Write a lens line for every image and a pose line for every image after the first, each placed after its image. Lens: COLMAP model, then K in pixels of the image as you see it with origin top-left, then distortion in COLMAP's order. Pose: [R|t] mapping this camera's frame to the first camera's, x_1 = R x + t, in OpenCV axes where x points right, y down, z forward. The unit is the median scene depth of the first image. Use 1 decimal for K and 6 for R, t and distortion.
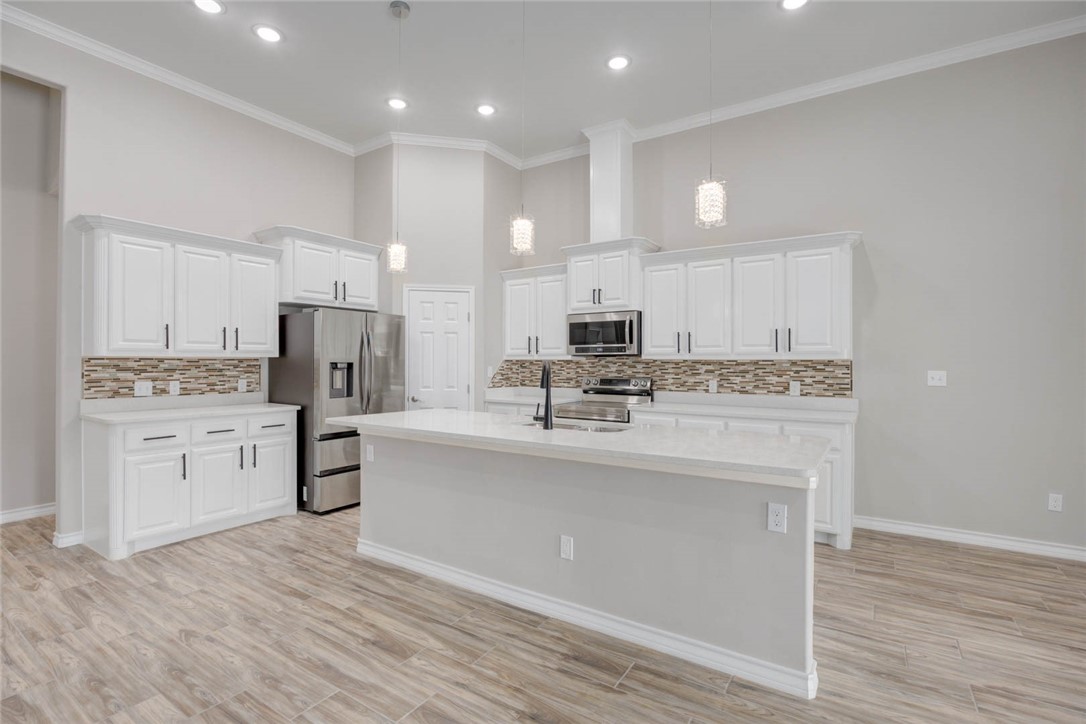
lens RADIAL K [[497.2, 0, 551.4], [0, 497.2, 362.4], [0, 0, 1]] dist [-0.014792, 0.000787]
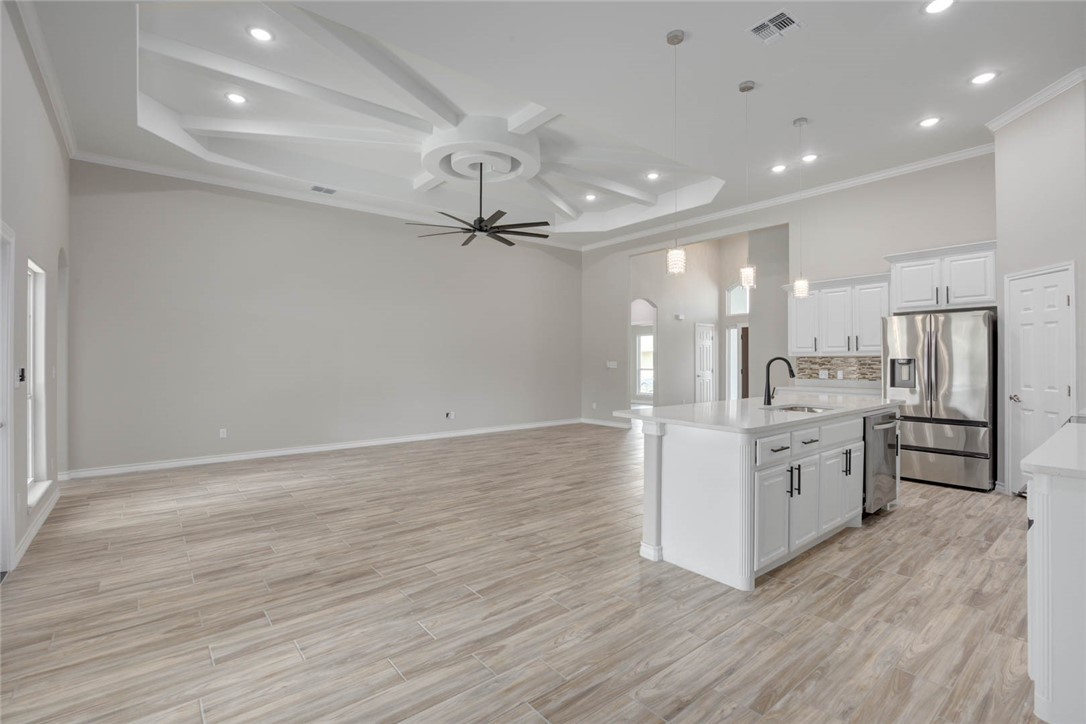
lens RADIAL K [[499.2, 0, 543.0], [0, 499.2, 362.0], [0, 0, 1]] dist [-0.020386, 0.000080]
pose [[-0.312606, 0.001333, -0.949882, 1.039561], [0.001546, 0.999998, 0.000895, 0.005736], [0.949882, -0.001189, -0.312607, 0.557903]]
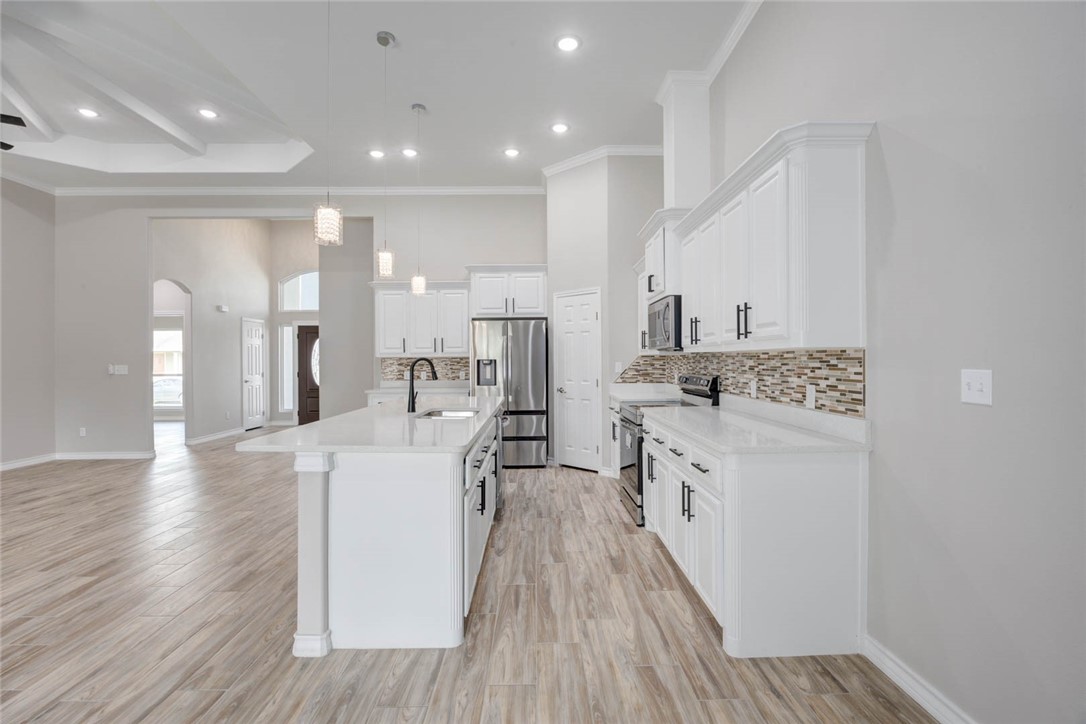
lens RADIAL K [[497.2, 0, 551.4], [0, 497.2, 362.4], [0, 0, 1]] dist [-0.014792, 0.000787]
pose [[0.566006, -0.002498, -0.824397, 0.823147], [0.009027, 0.999954, 0.003167, 0.005370], [0.824352, -0.009234, 0.566003, 0.390056]]
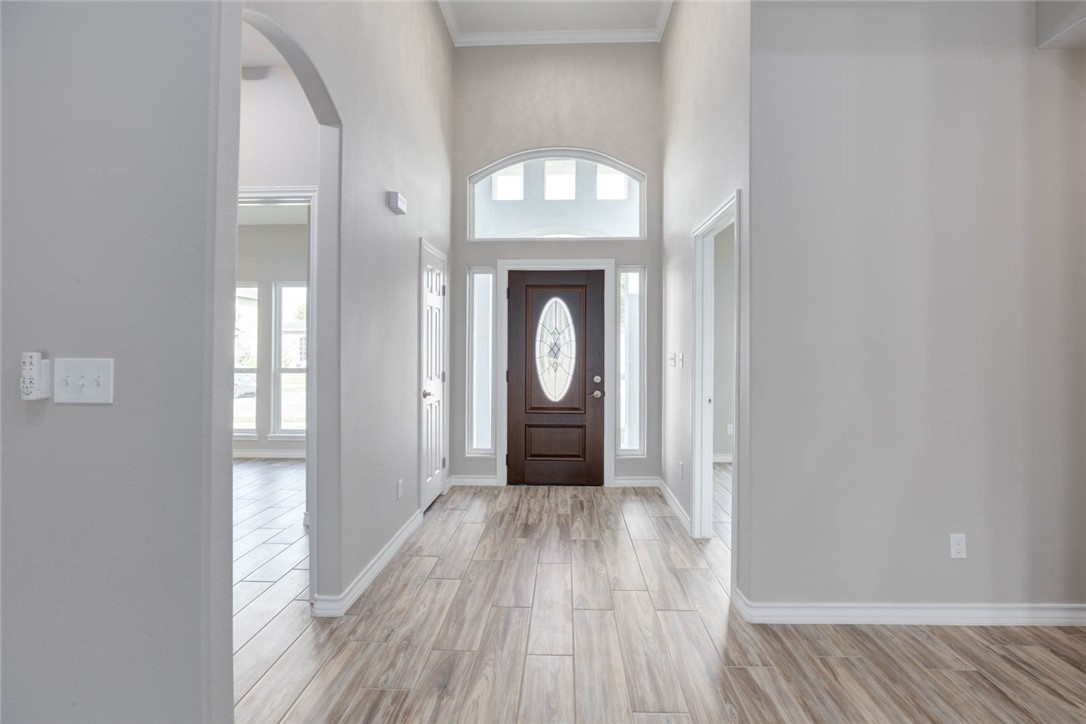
lens RADIAL K [[497.2, 0, 551.4], [0, 497.2, 362.4], [0, 0, 1]] dist [-0.014792, 0.000787]
pose [[0.520779, 0.022653, -0.853391, -0.840206], [-0.002077, 0.999679, 0.025269, 0.001755], [0.853689, -0.011387, 0.520659, 0.237104]]
